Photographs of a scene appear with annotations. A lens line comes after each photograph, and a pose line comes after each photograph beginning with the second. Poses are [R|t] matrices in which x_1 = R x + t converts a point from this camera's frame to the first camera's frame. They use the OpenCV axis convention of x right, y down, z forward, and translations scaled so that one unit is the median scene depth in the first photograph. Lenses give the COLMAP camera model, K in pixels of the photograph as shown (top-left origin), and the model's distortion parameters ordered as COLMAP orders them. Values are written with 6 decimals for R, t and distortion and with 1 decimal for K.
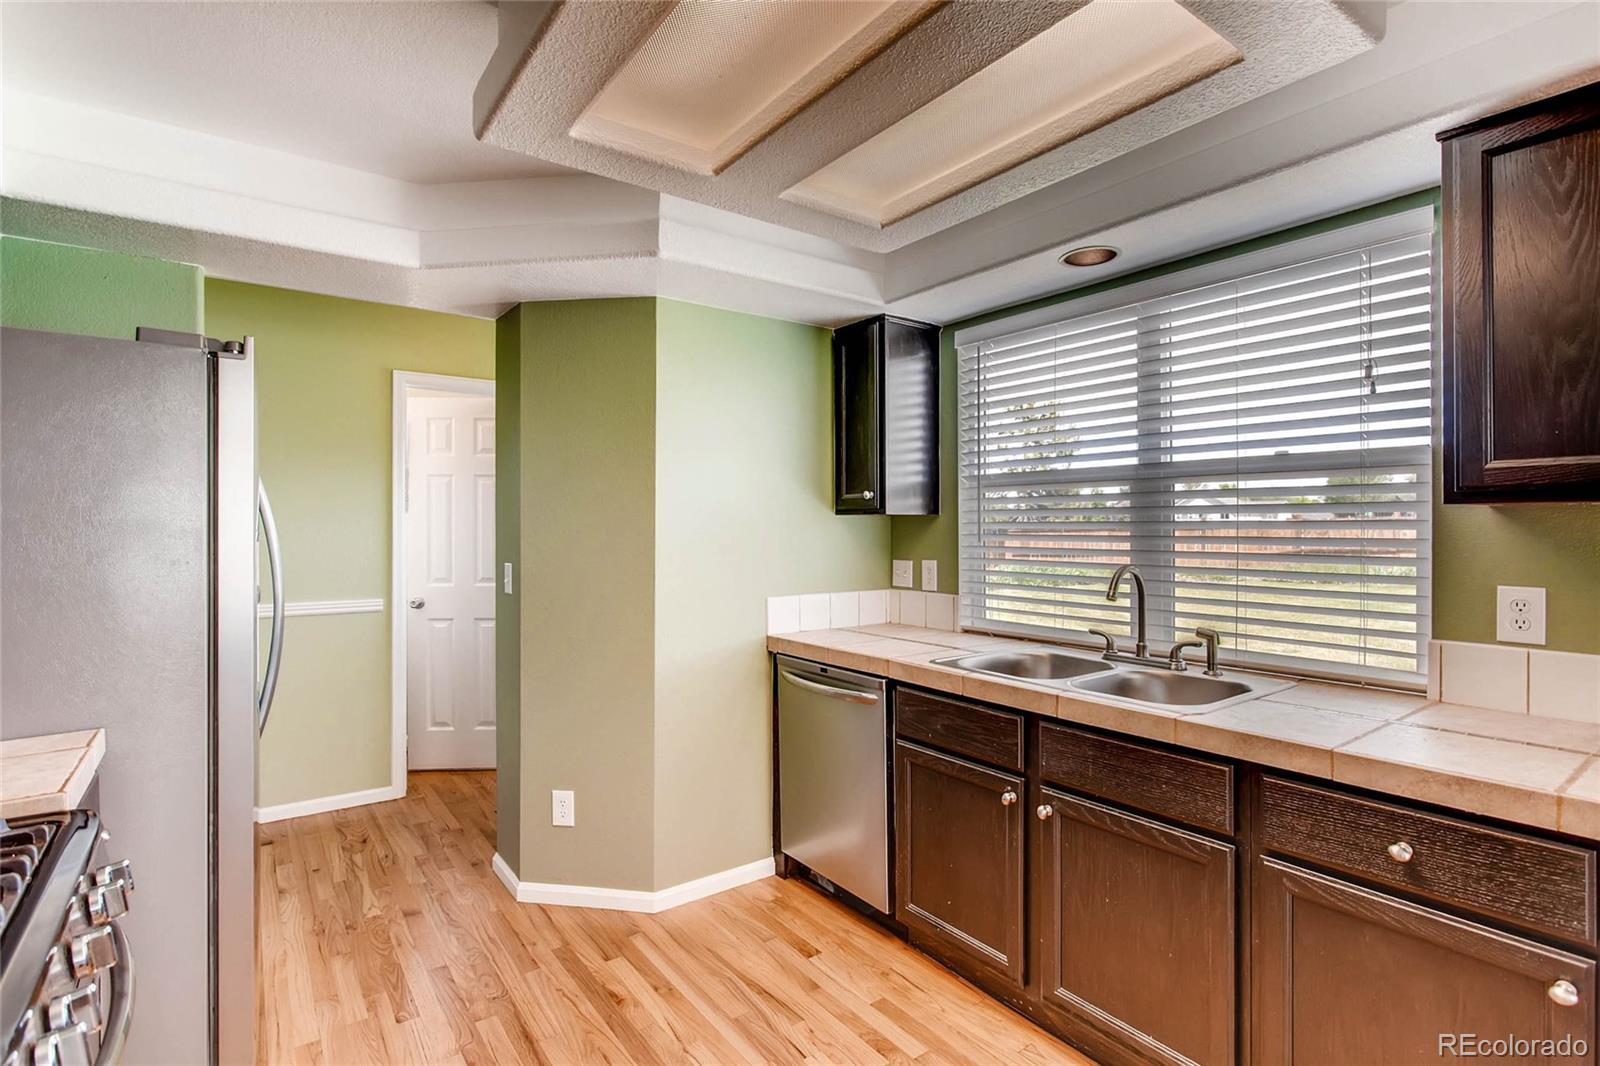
lens RADIAL K [[773.9, 0, 809.8], [0, 773.9, 531.2], [0, 0, 1]] dist [-0.003088, 0.000162]
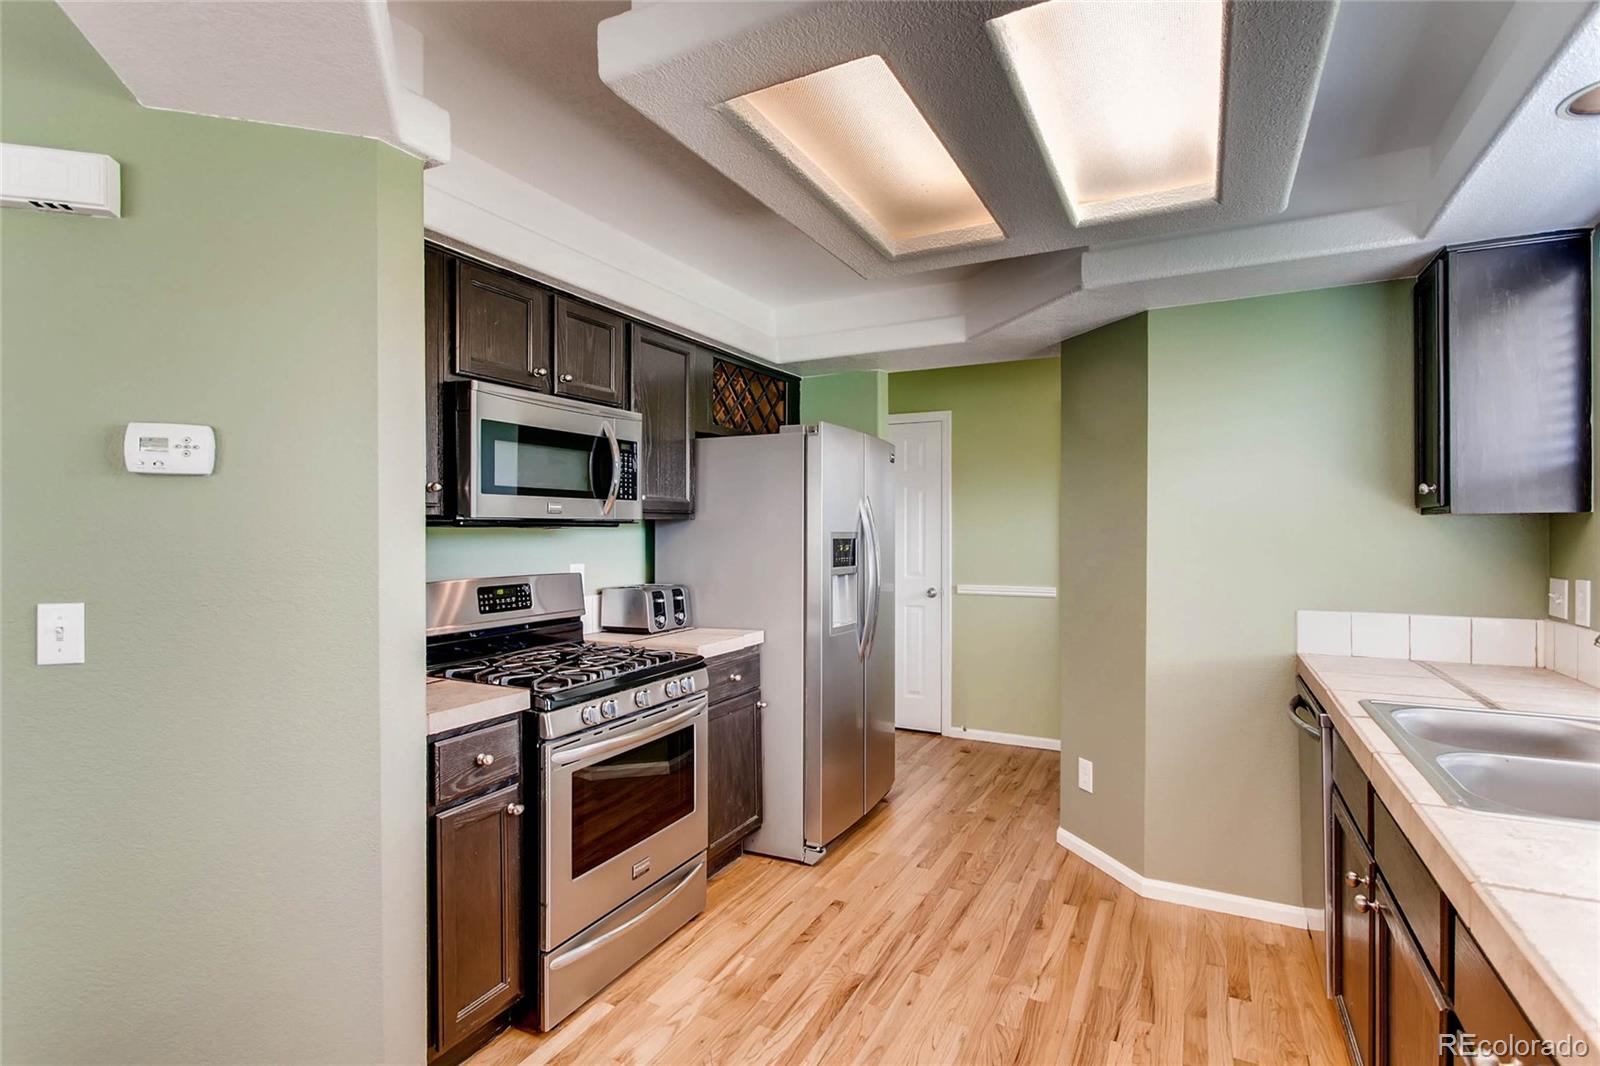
lens RADIAL K [[772.9, 0, 799.6], [0, 772.9, 537.4], [0, 0, 1]] dist [-0.004013, 0.000241]
pose [[0.440107, 0.010080, -0.897889, 0.558718], [-0.004880, 0.999949, 0.008834, -0.002523], [0.897932, 0.000494, 0.440134, 0.123287]]
